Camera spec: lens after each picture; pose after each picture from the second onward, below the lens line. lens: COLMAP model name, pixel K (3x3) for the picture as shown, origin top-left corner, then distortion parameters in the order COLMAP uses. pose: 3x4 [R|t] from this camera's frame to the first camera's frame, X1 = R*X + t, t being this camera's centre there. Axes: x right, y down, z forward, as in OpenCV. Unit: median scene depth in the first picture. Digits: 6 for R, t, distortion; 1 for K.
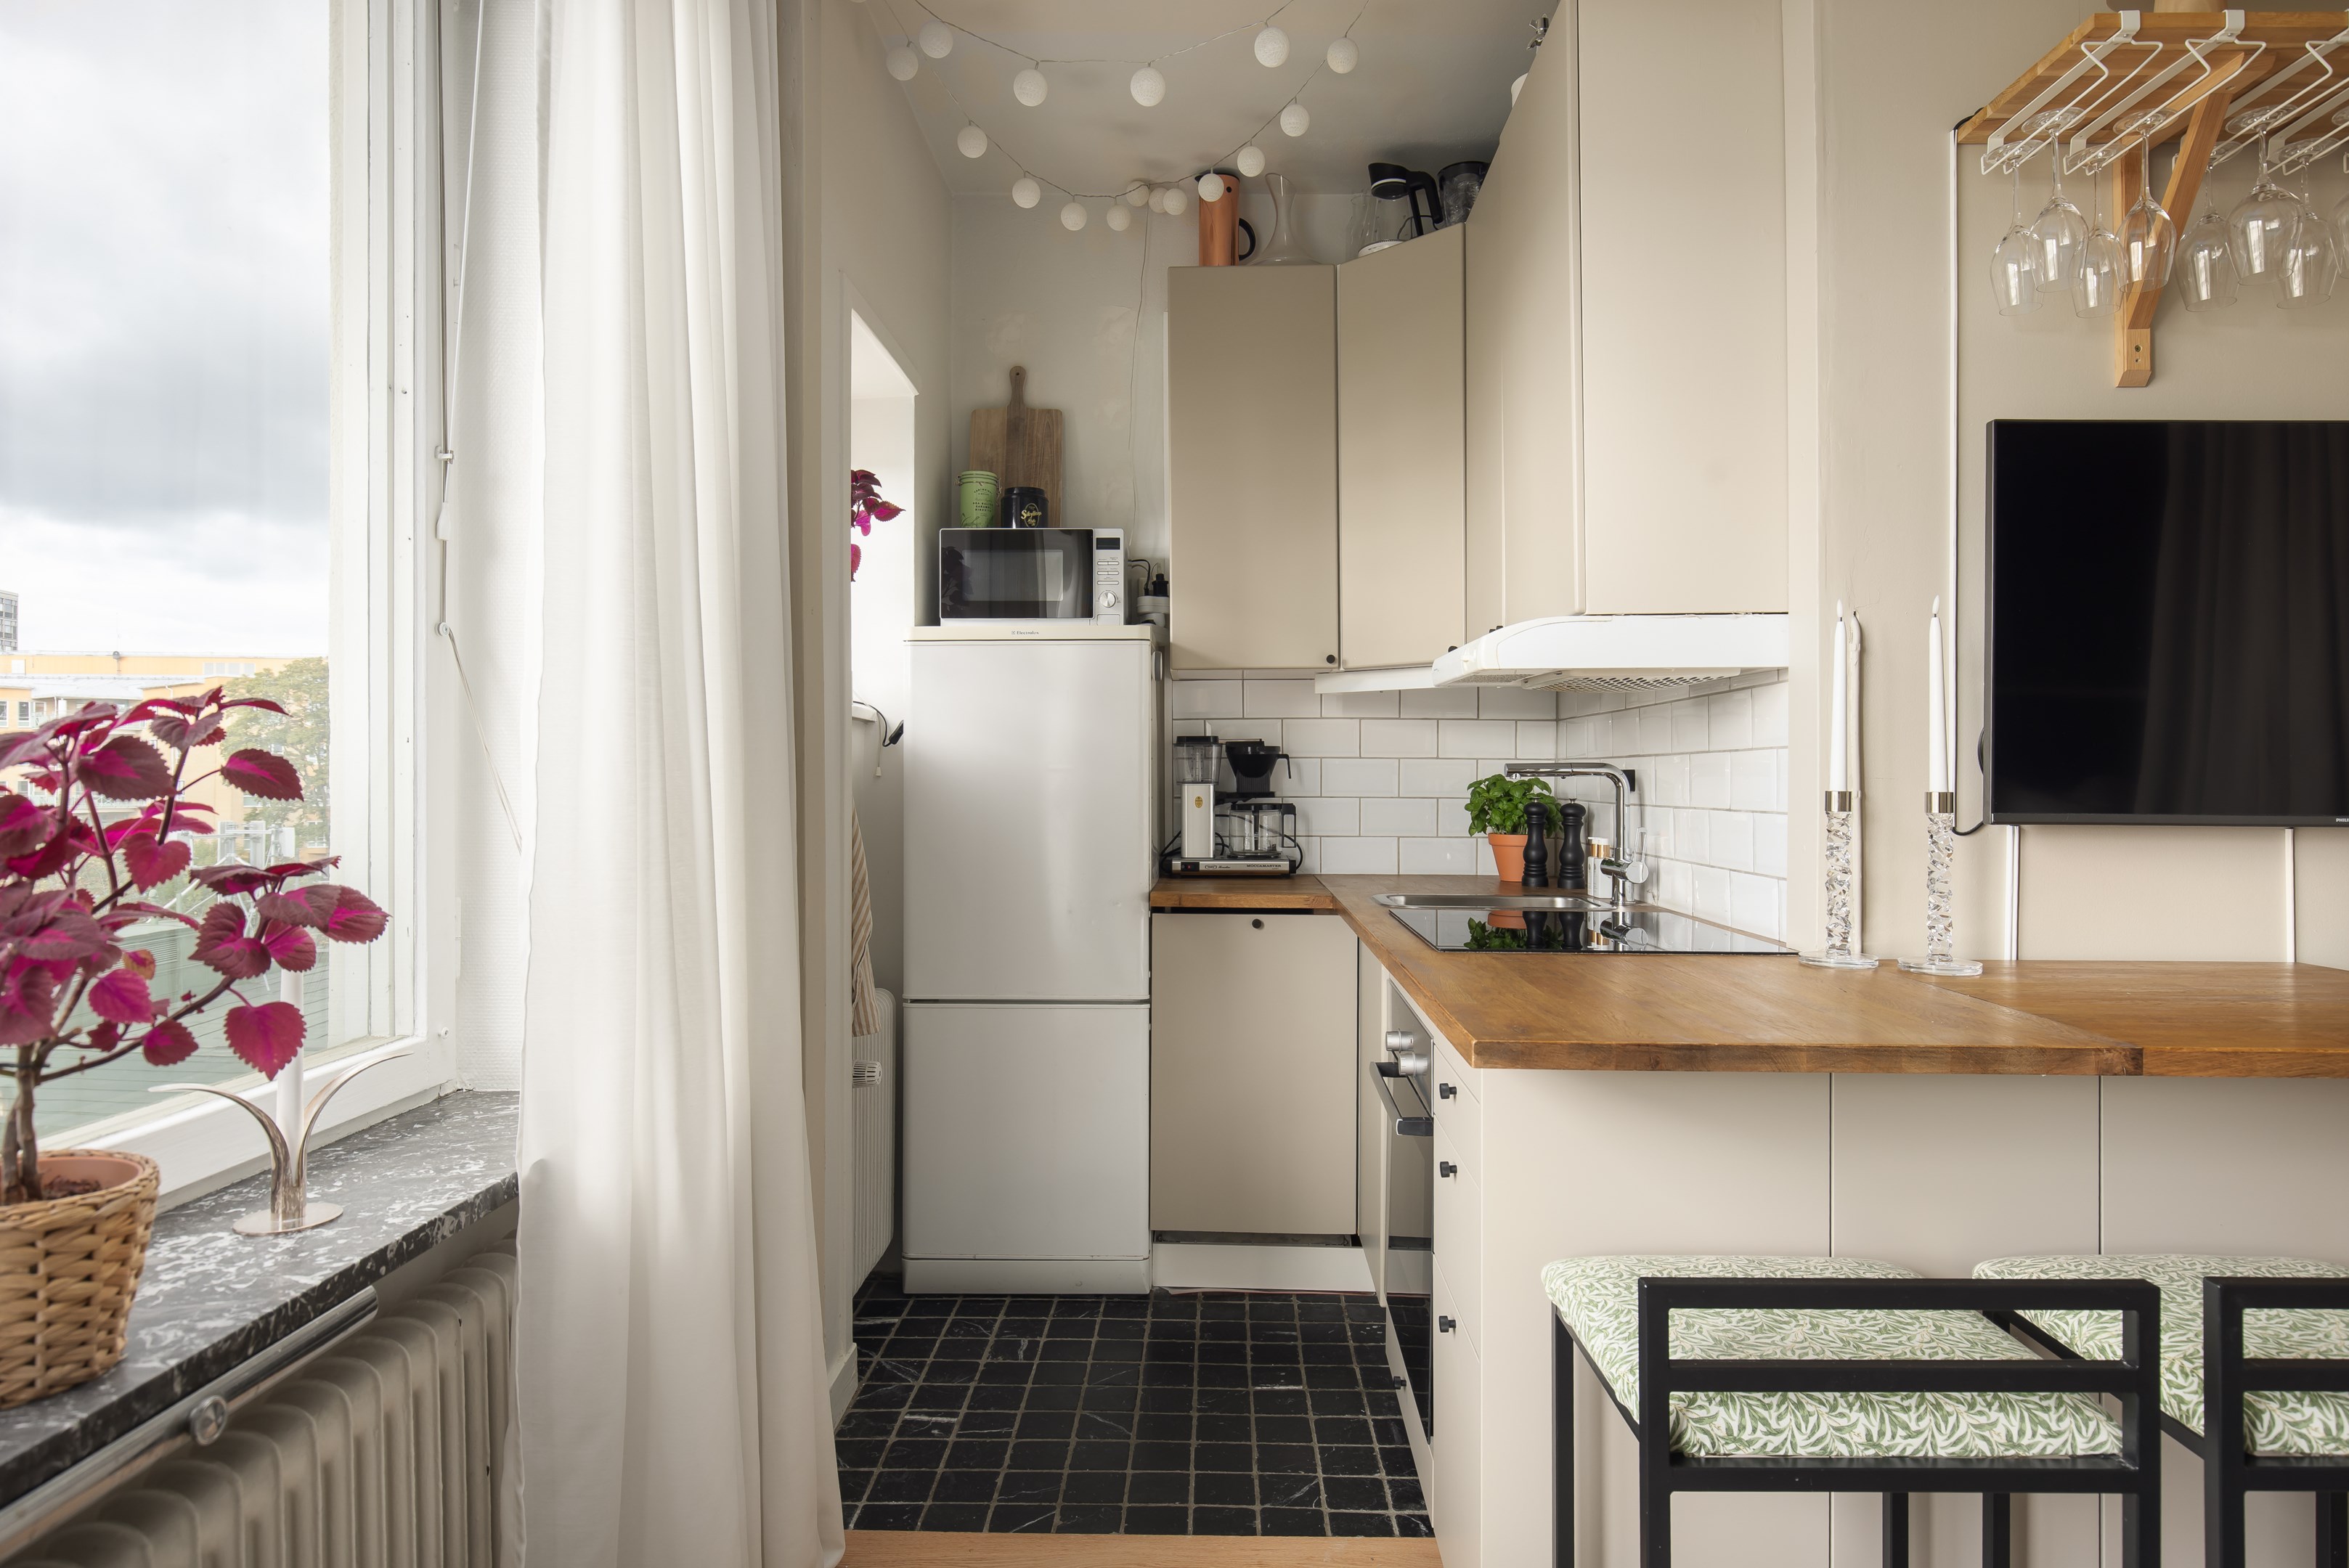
lens RADIAL K [[1365.7, 0, 1185.7], [0, 1365.7, 769.0], [0, 0, 1]] dist [0.000676, 0.000419]
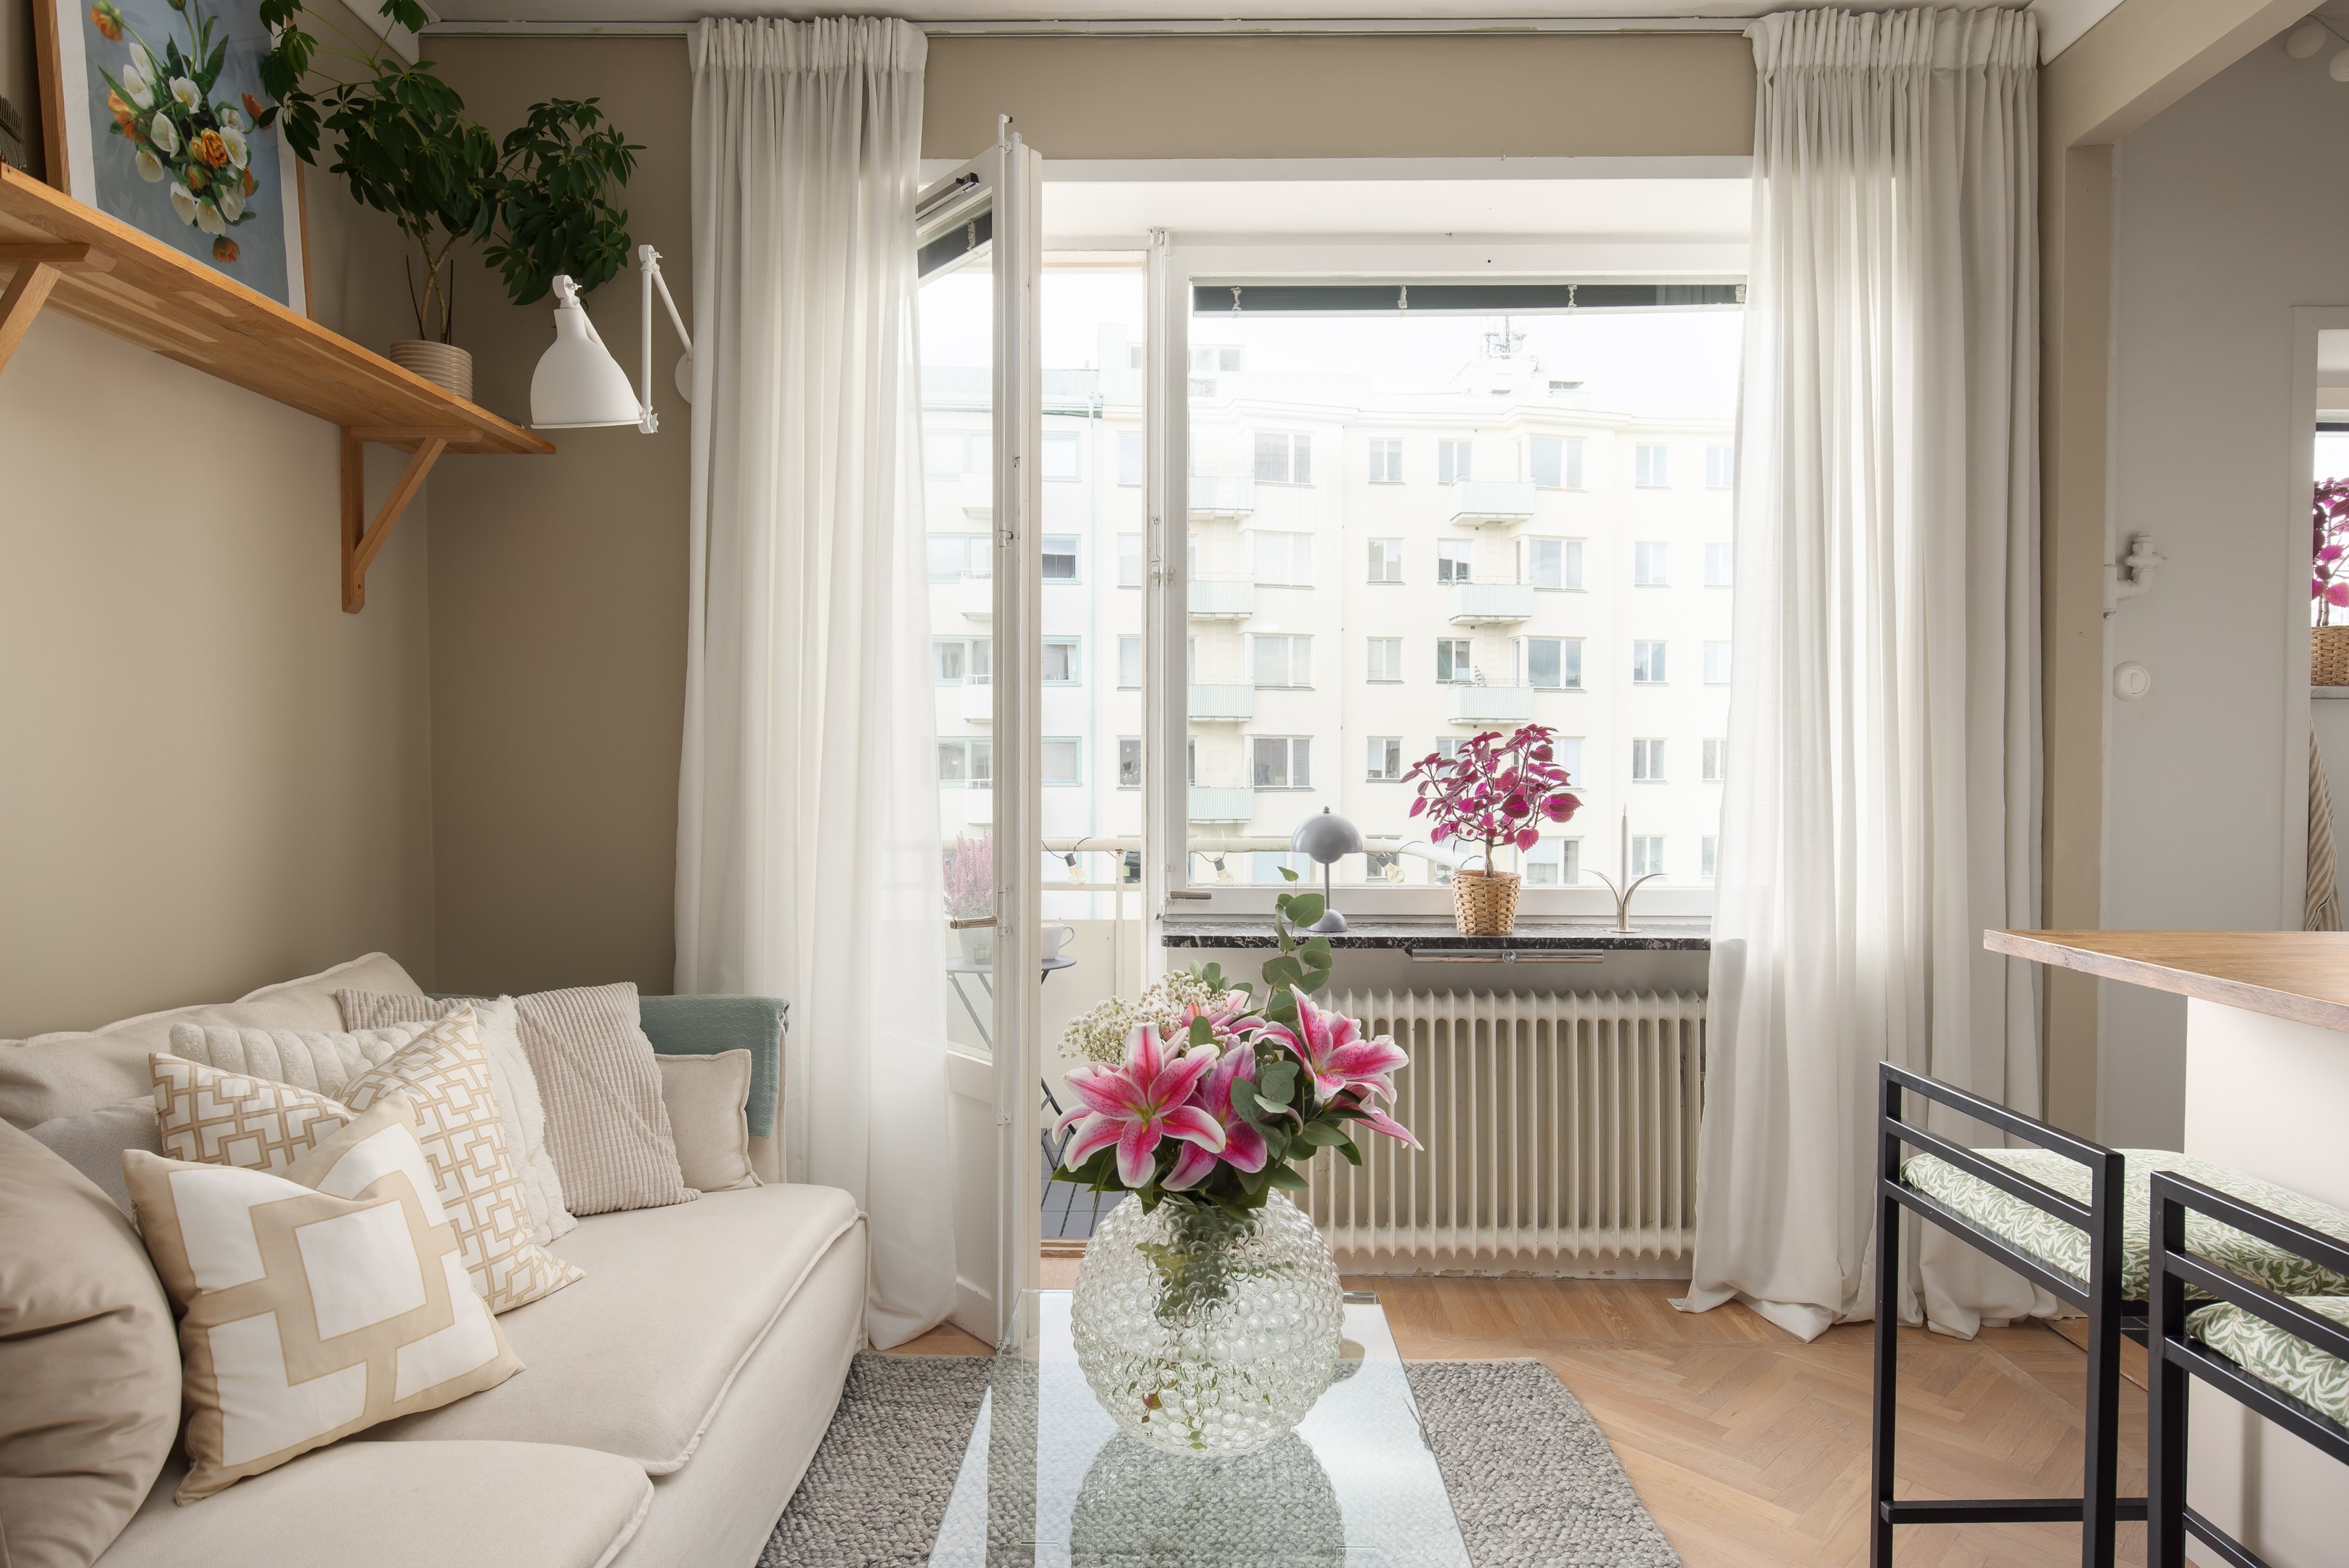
lens RADIAL K [[1294.8, 0, 1177.1], [0, 1294.8, 804.2], [0, 0, 1]] dist [-0.001933, 0.000921]
pose [[0.005192, 0.023417, -0.999712, 0.631100], [0.001287, 0.999725, 0.023424, 0.014101], [0.999986, -0.001408, 0.005160, 0.059067]]
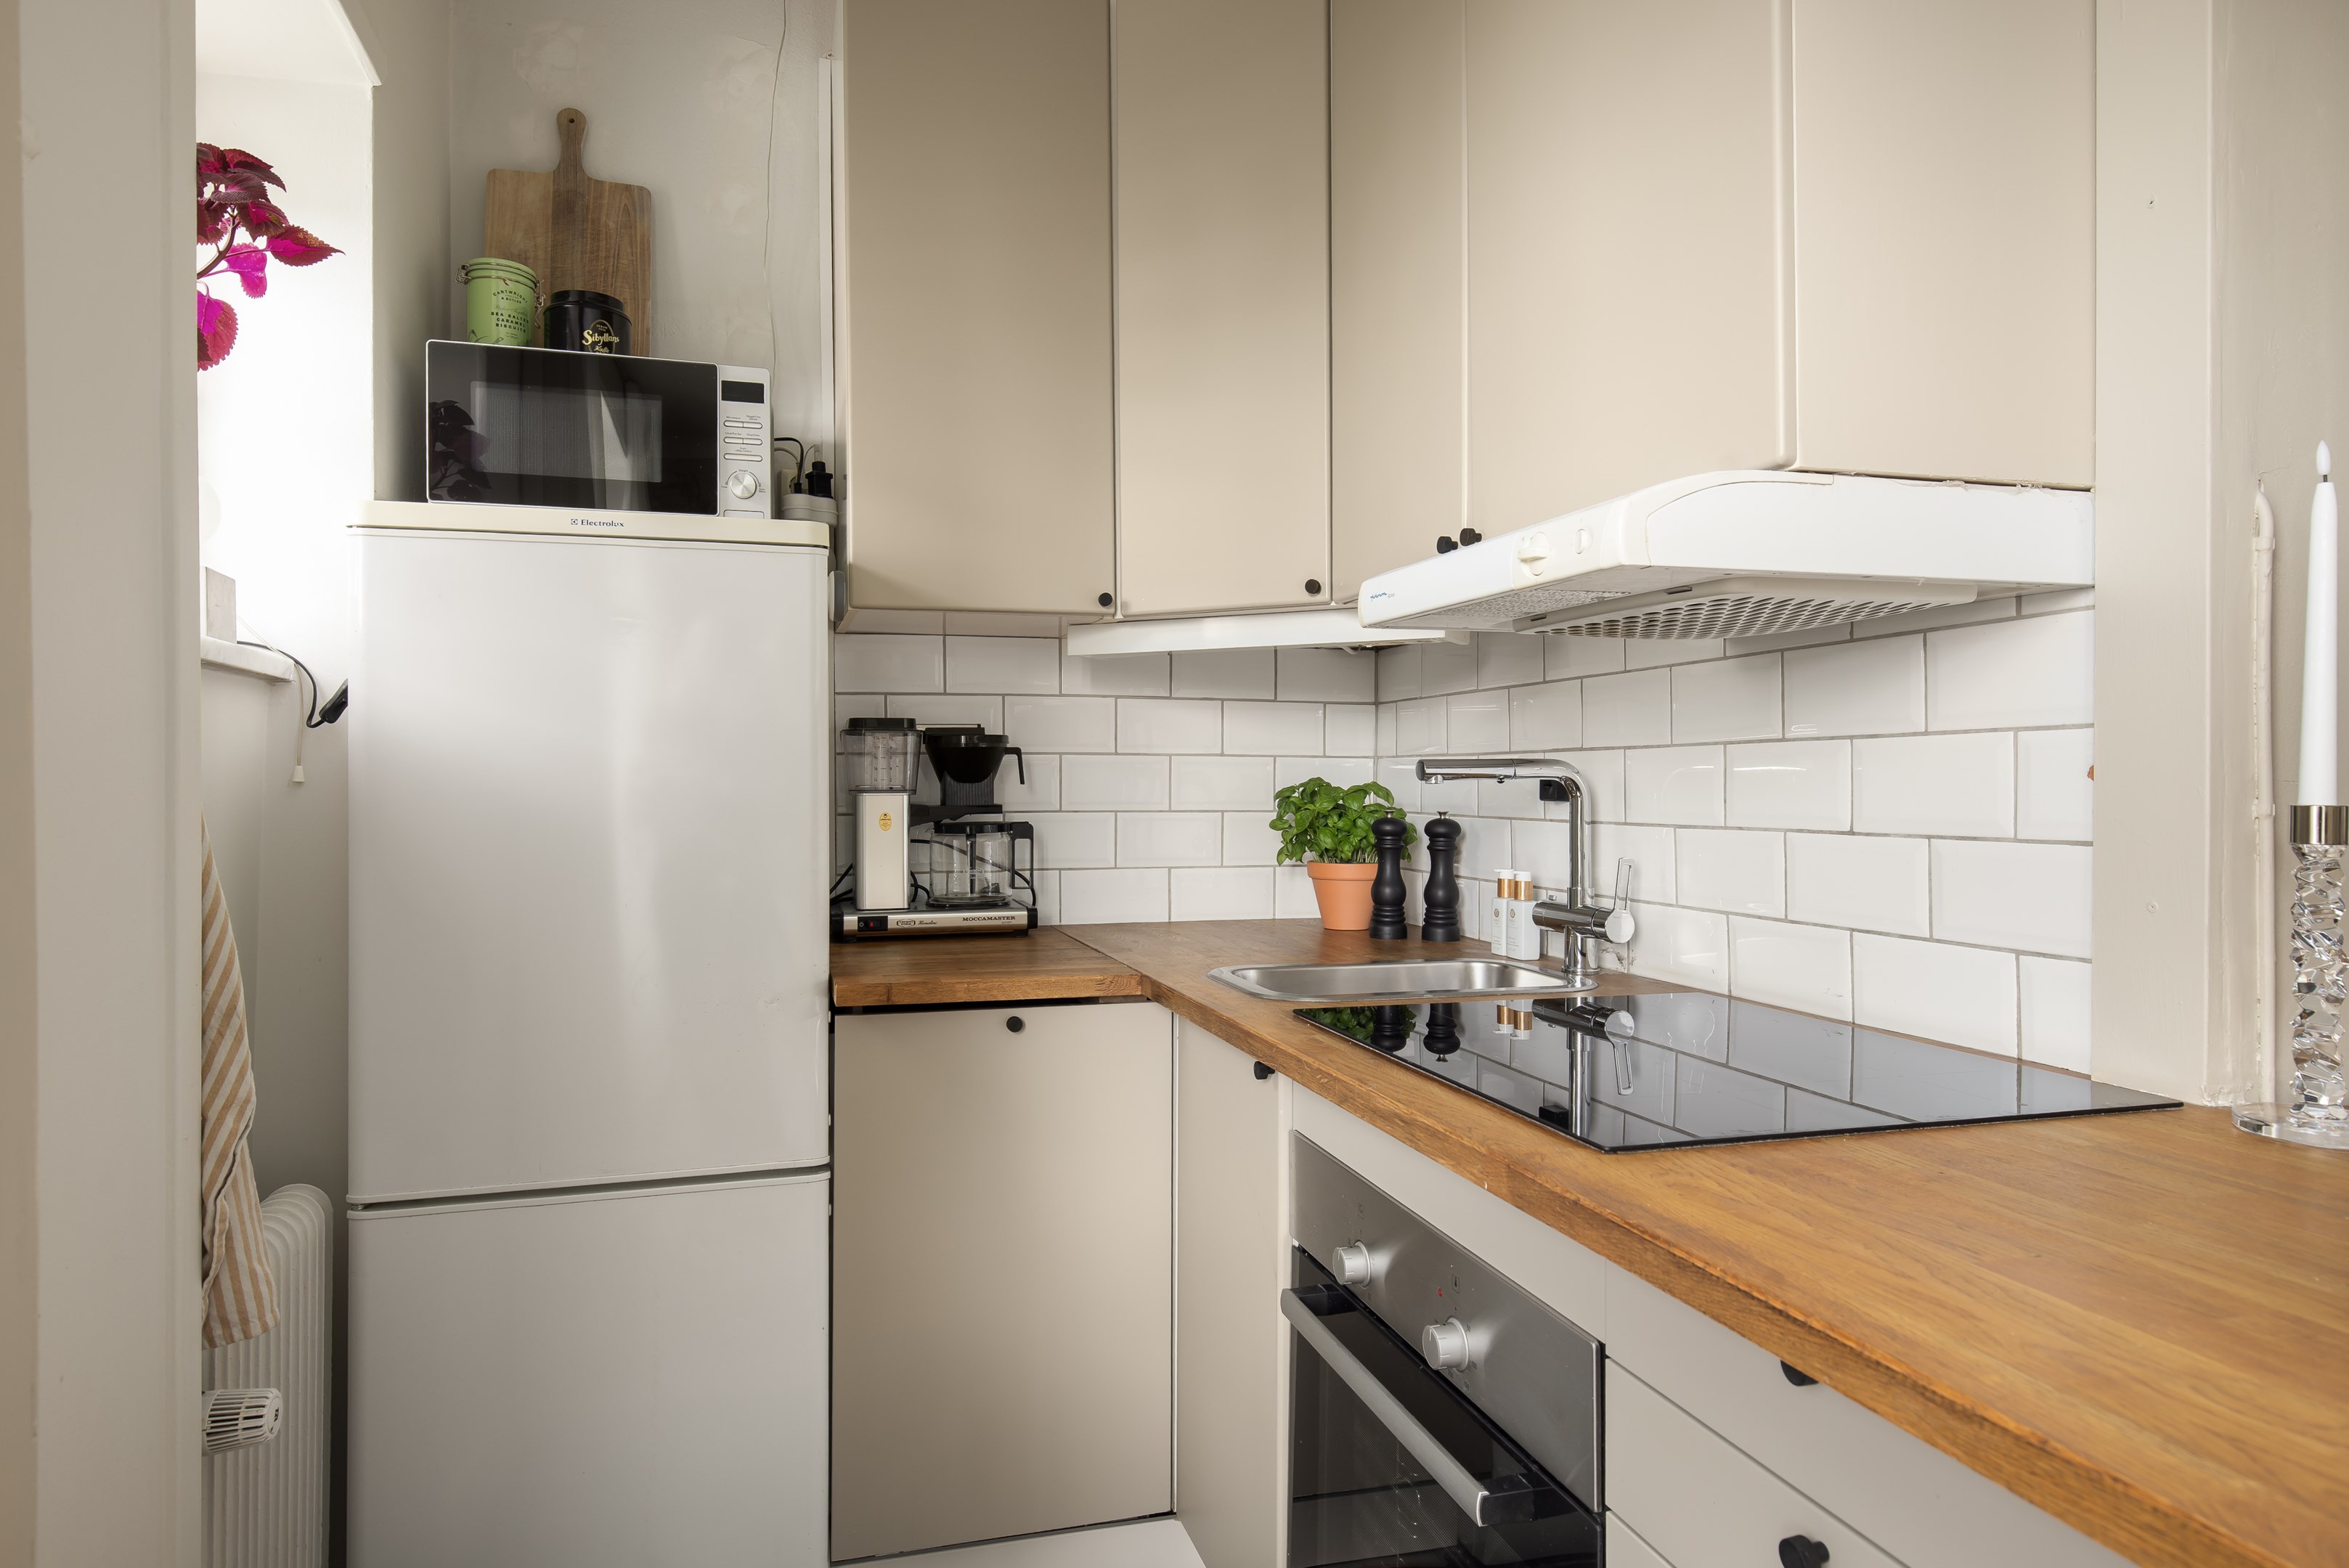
lens RADIAL K [[1346.7, 0, 1177.9], [0, 1346.7, 777.3], [0, 0, 1]] dist [0.002444, -0.000529]
pose [[0.949221, -0.001333, 0.314606, -0.061504], [0.000741, 0.999998, 0.002003, 0.002450], [-0.314608, -0.001668, 0.949220, 0.377727]]
